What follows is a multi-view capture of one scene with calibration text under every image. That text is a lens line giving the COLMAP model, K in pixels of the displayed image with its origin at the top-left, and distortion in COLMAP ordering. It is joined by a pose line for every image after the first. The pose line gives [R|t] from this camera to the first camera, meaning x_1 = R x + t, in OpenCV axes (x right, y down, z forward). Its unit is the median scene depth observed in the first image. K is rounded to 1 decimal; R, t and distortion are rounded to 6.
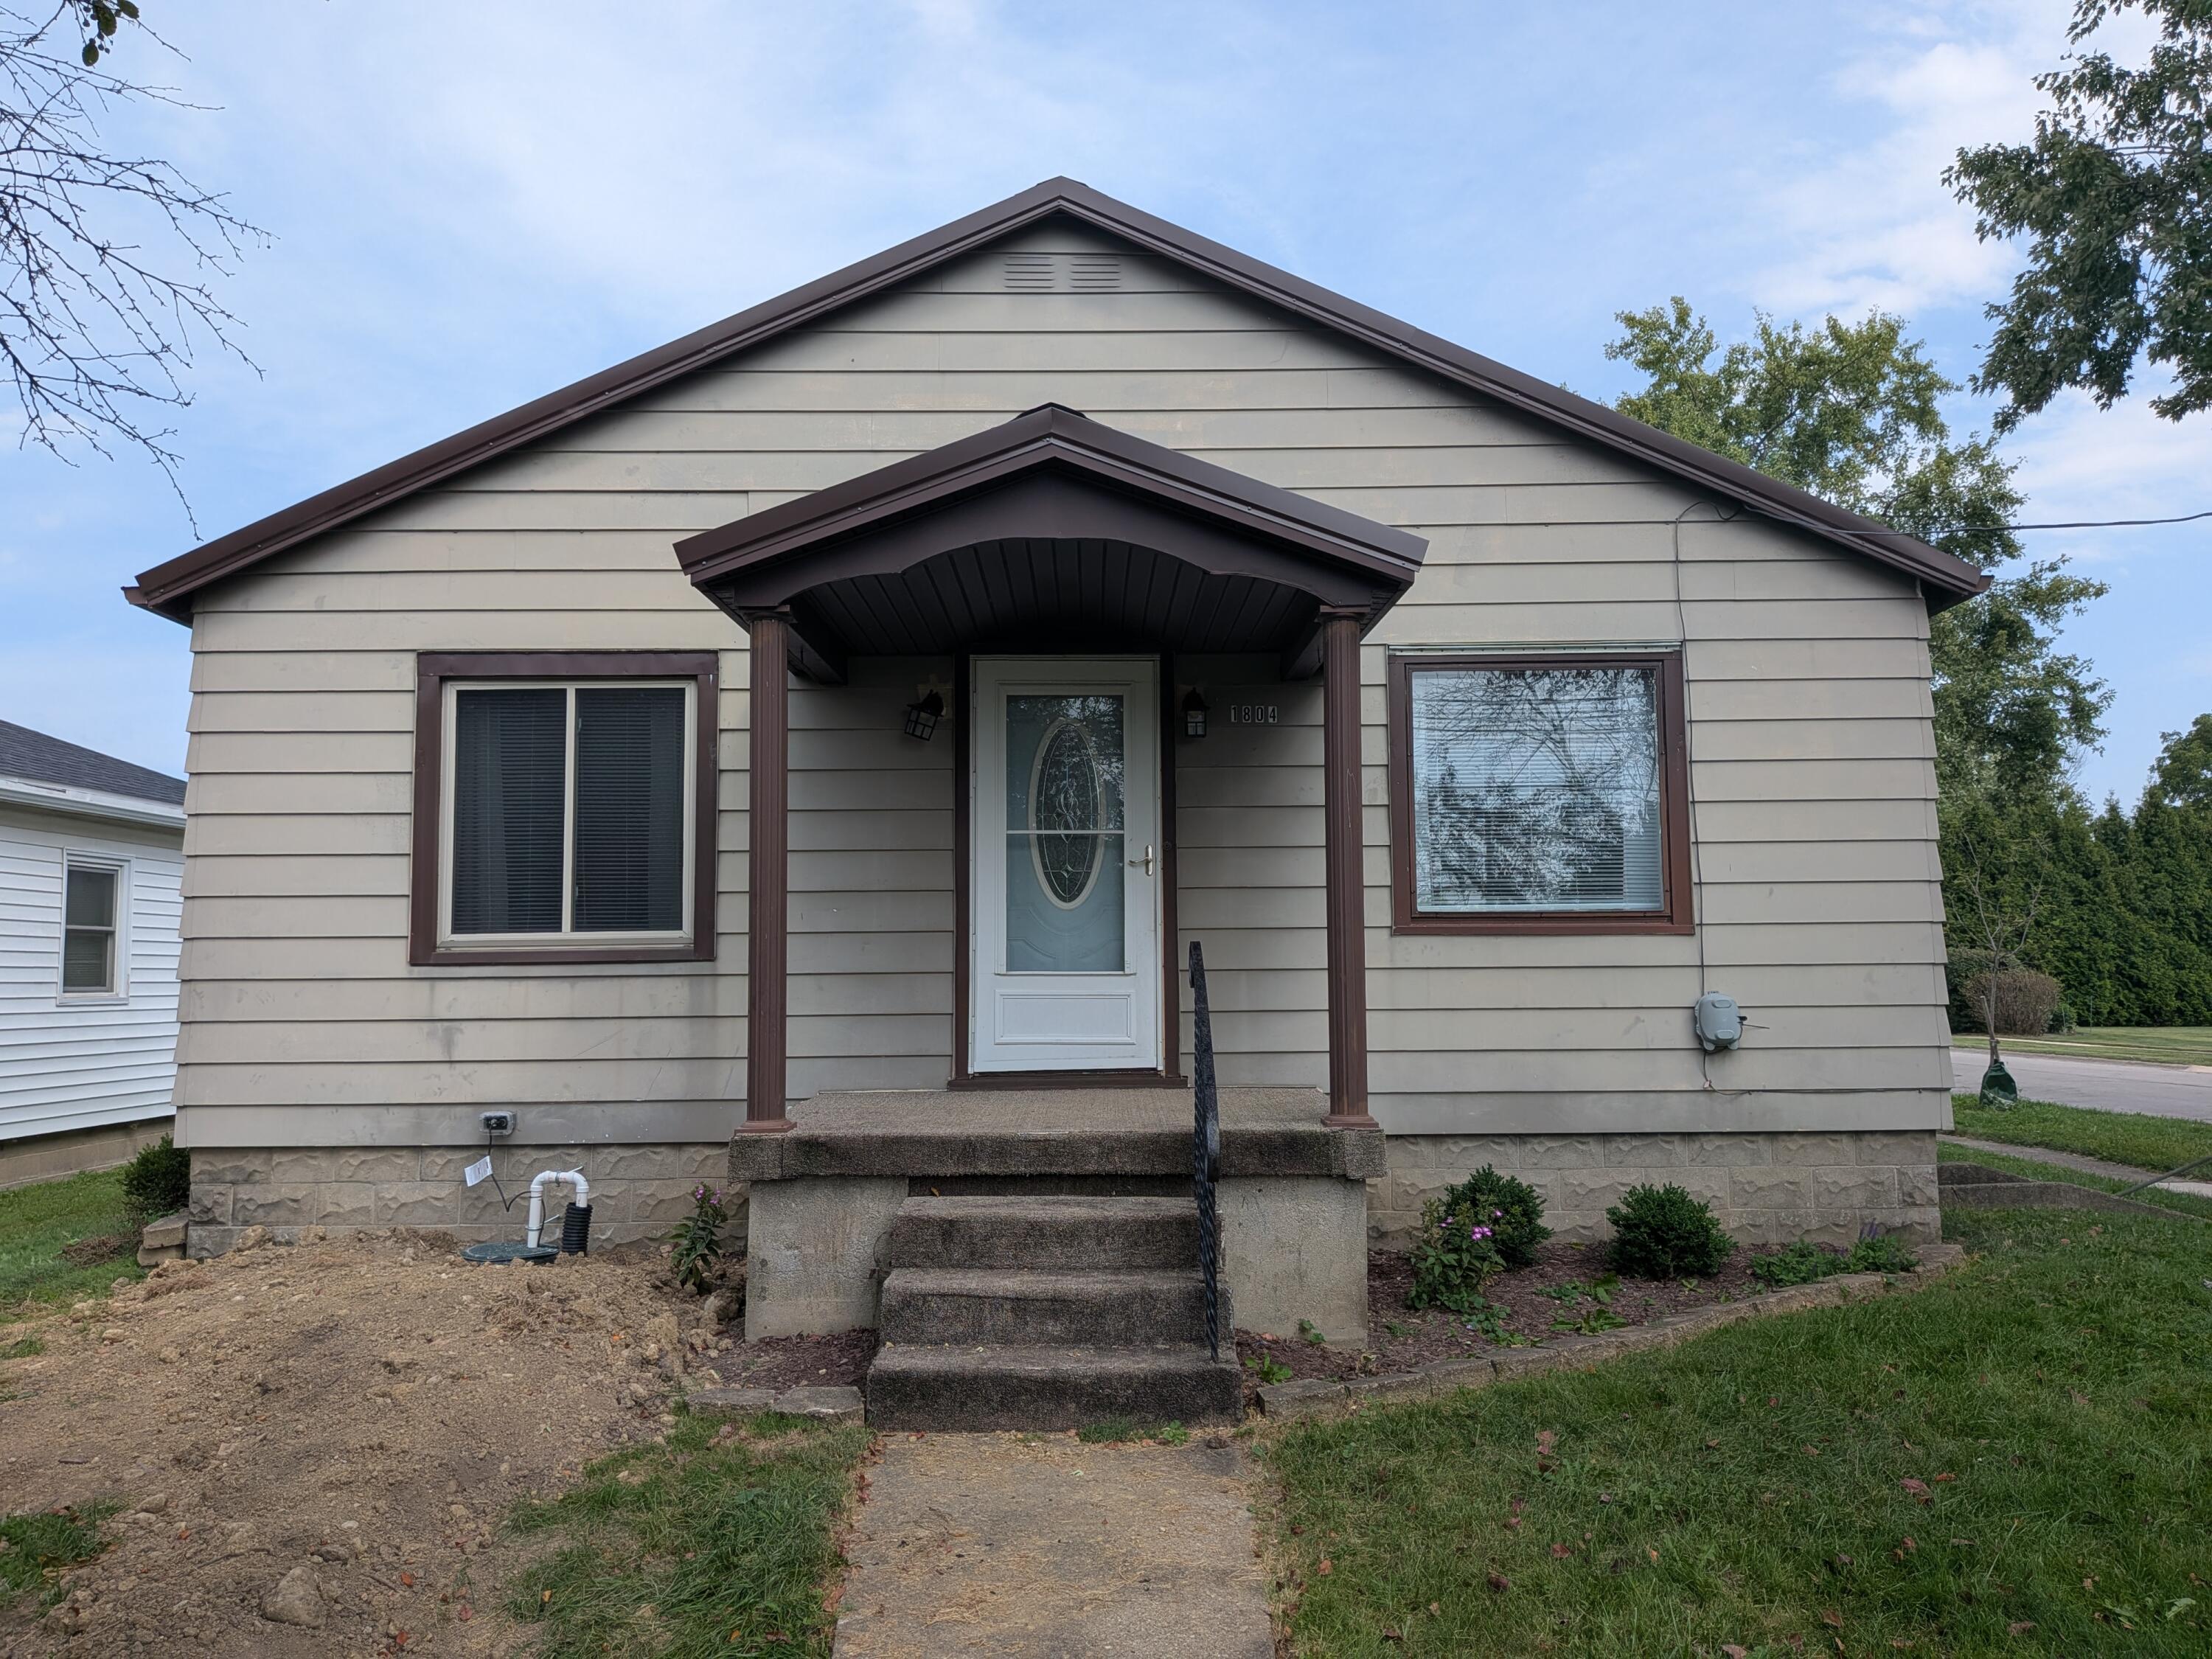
lens RADIAL K [[1600.6, 0, 1103.6], [0, 1600.6, 824.3], [0, 0, 1]] dist [0.012888, -0.022906]
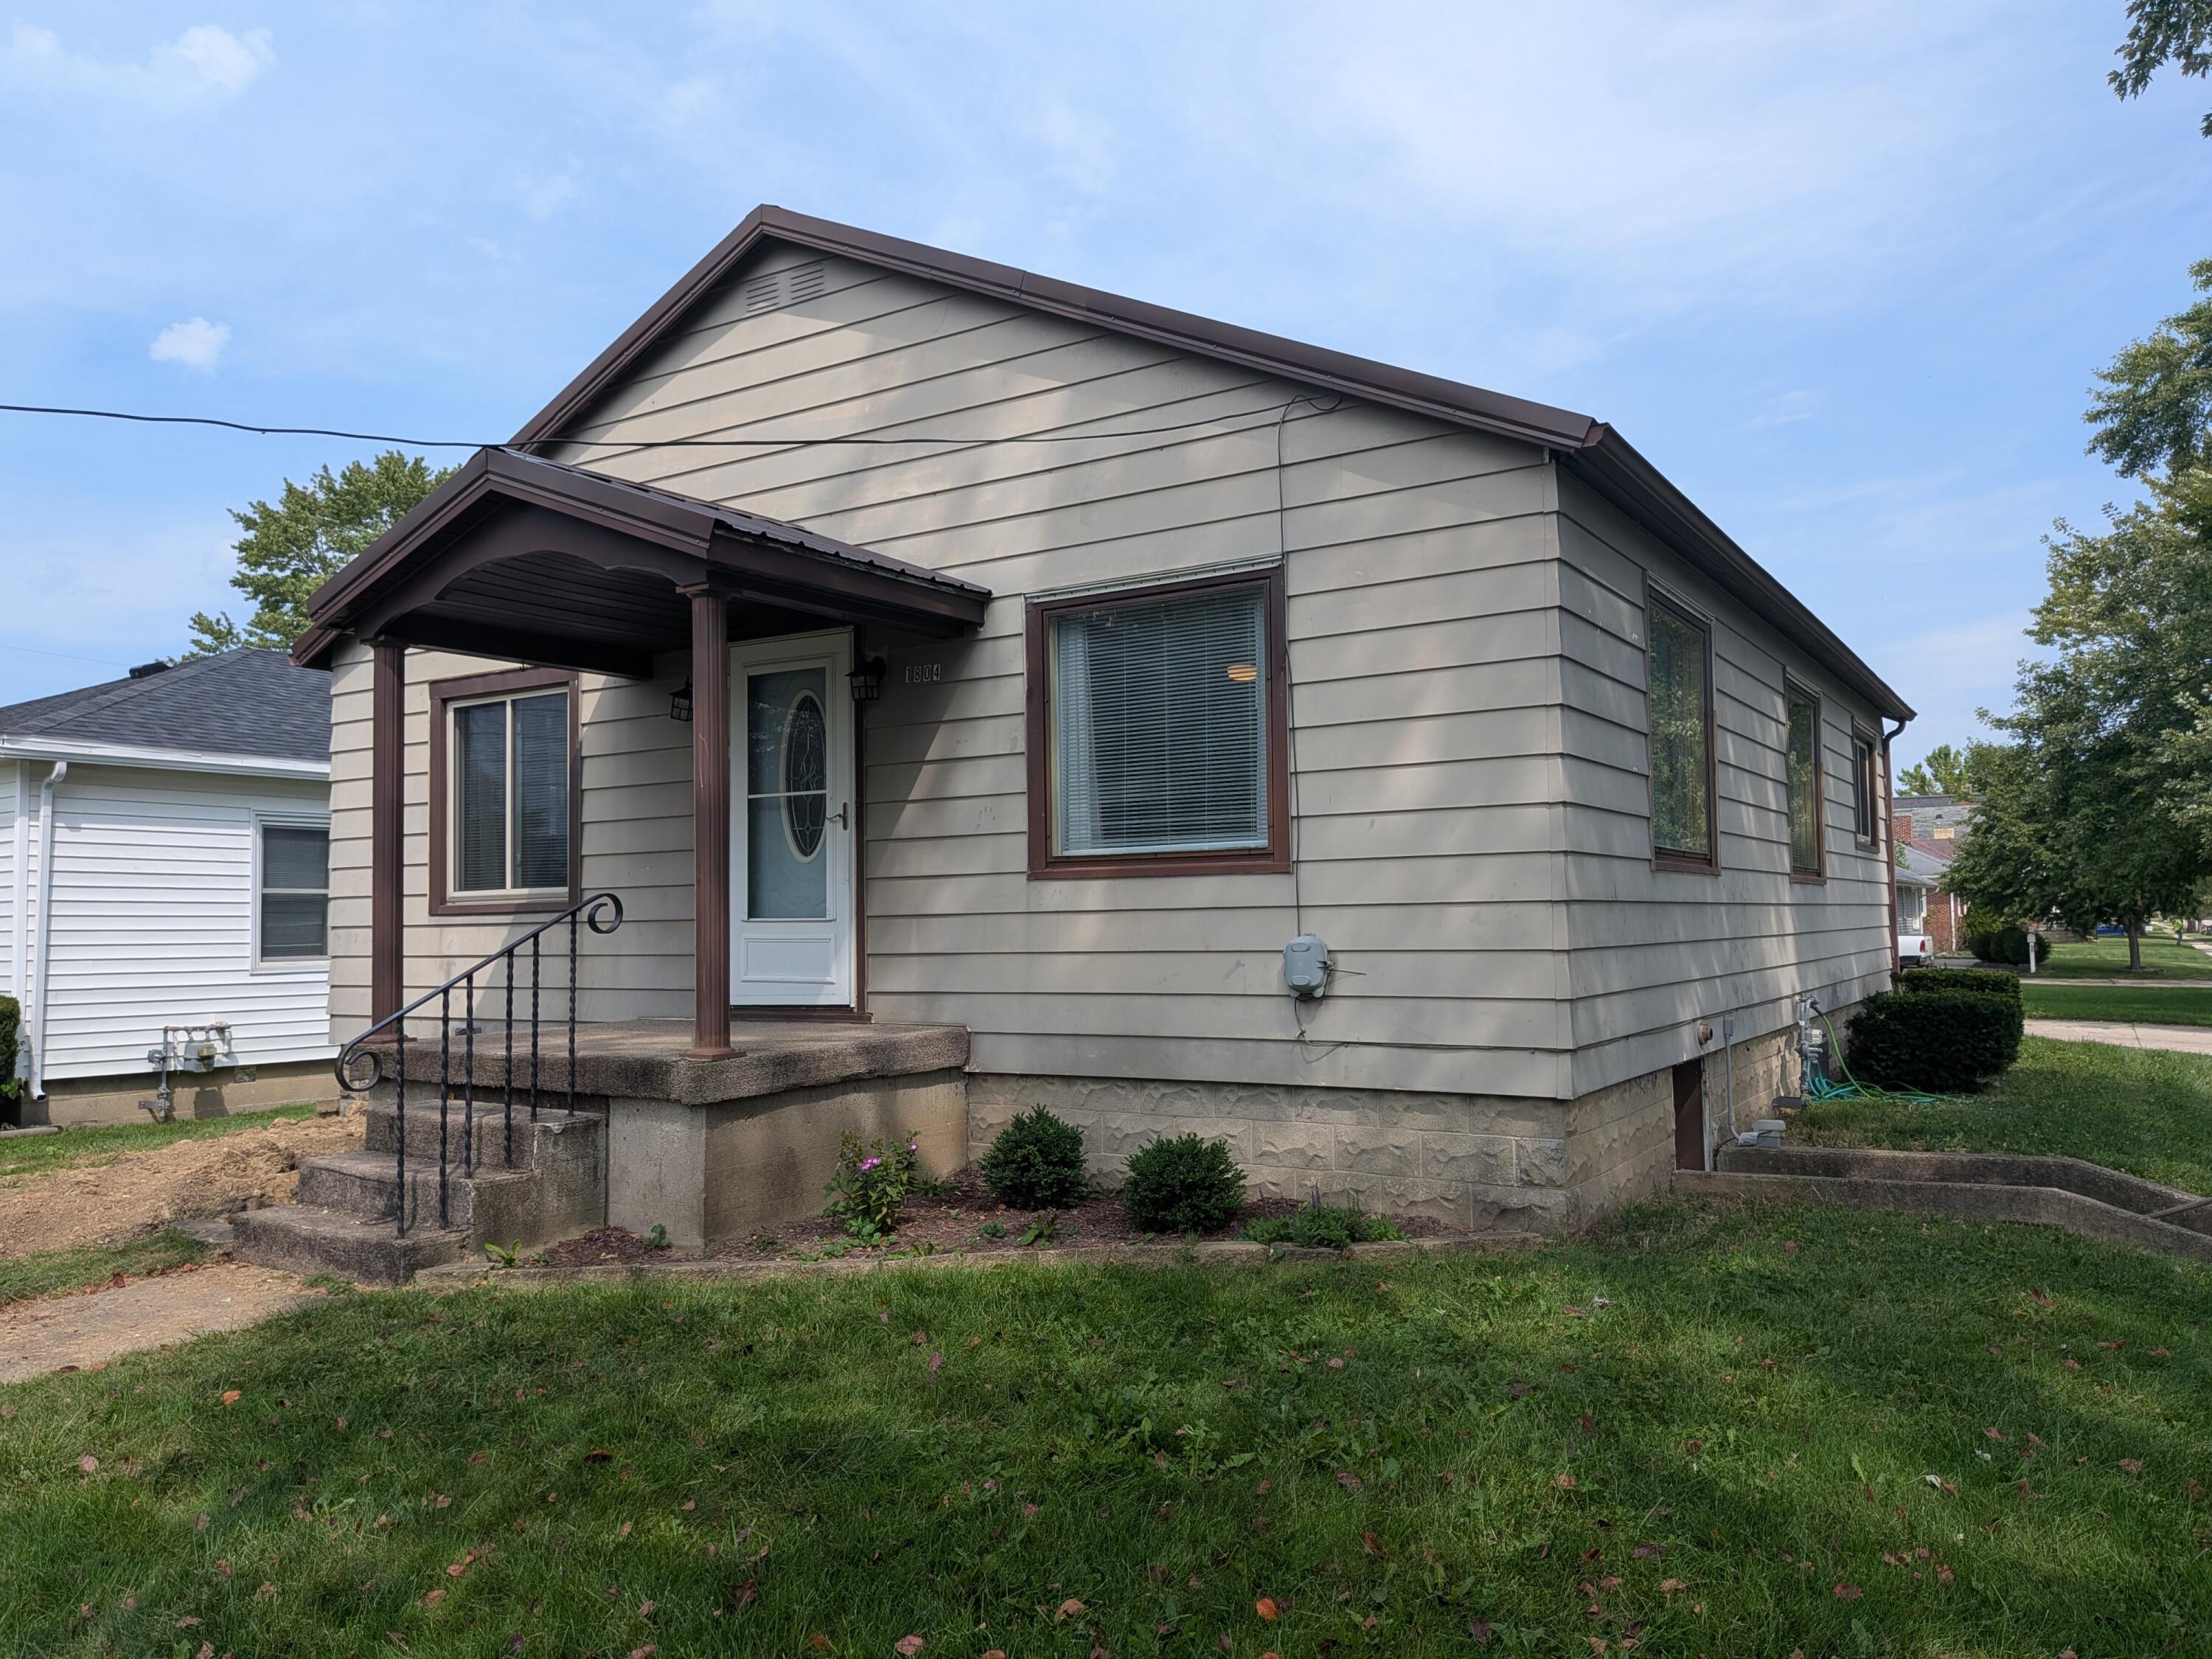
lens RADIAL K [[1600.6, 0, 1107.6], [0, 1600.6, 834.7], [0, 0, 1]] dist [0.012888, -0.022906]
pose [[0.845280, -0.033180, -0.533293, 0.773183], [0.058417, 0.997826, 0.030509, 0.012332], [0.531121, -0.056942, 0.845381, 0.166995]]
